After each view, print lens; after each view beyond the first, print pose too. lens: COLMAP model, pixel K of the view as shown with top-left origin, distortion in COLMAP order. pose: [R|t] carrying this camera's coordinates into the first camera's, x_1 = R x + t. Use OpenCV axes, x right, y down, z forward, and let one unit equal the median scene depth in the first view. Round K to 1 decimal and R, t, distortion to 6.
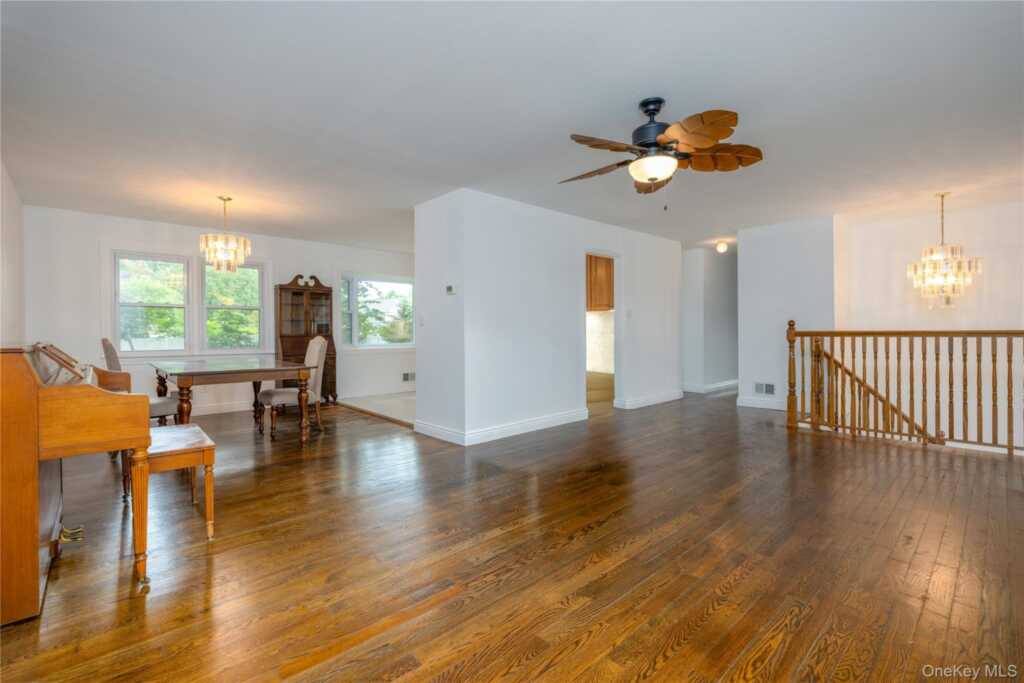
lens RADIAL K [[463.3, 0, 518.1], [0, 463.3, 333.3], [0, 0, 1]] dist [0.001212, -0.000104]
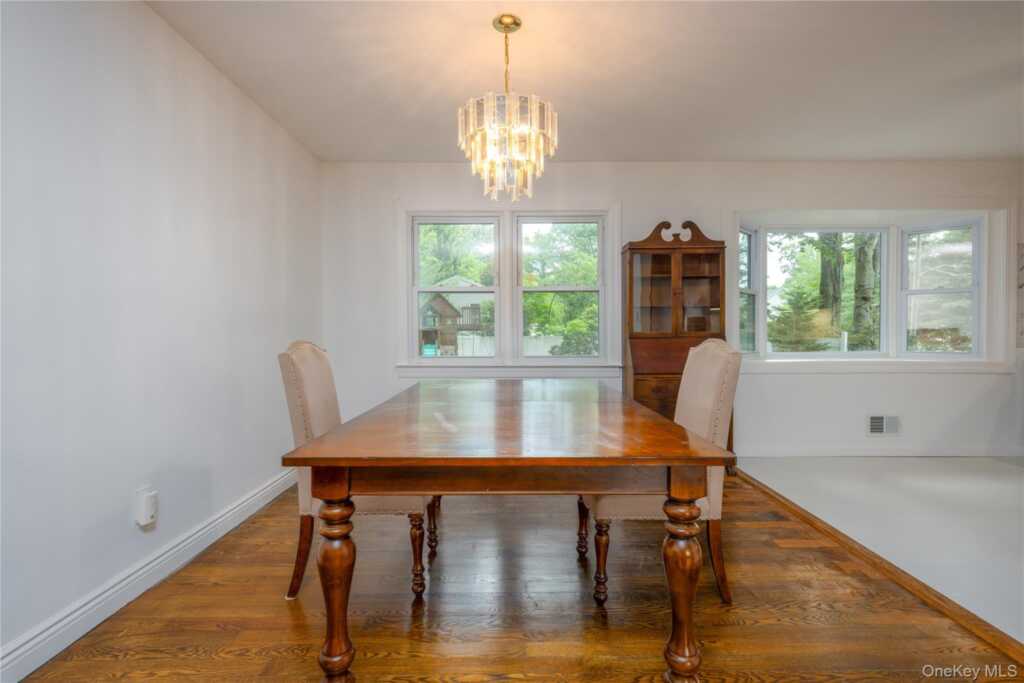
lens RADIAL K [[463.3, 0, 511.4], [0, 463.3, 340.2], [0, 0, 1]] dist [0.001212, -0.000104]
pose [[0.731229, 0.012455, -0.682018, -0.228493], [-0.000283, 0.999839, 0.017956, 0.000547], [0.682132, -0.012937, 0.731115, 0.474983]]
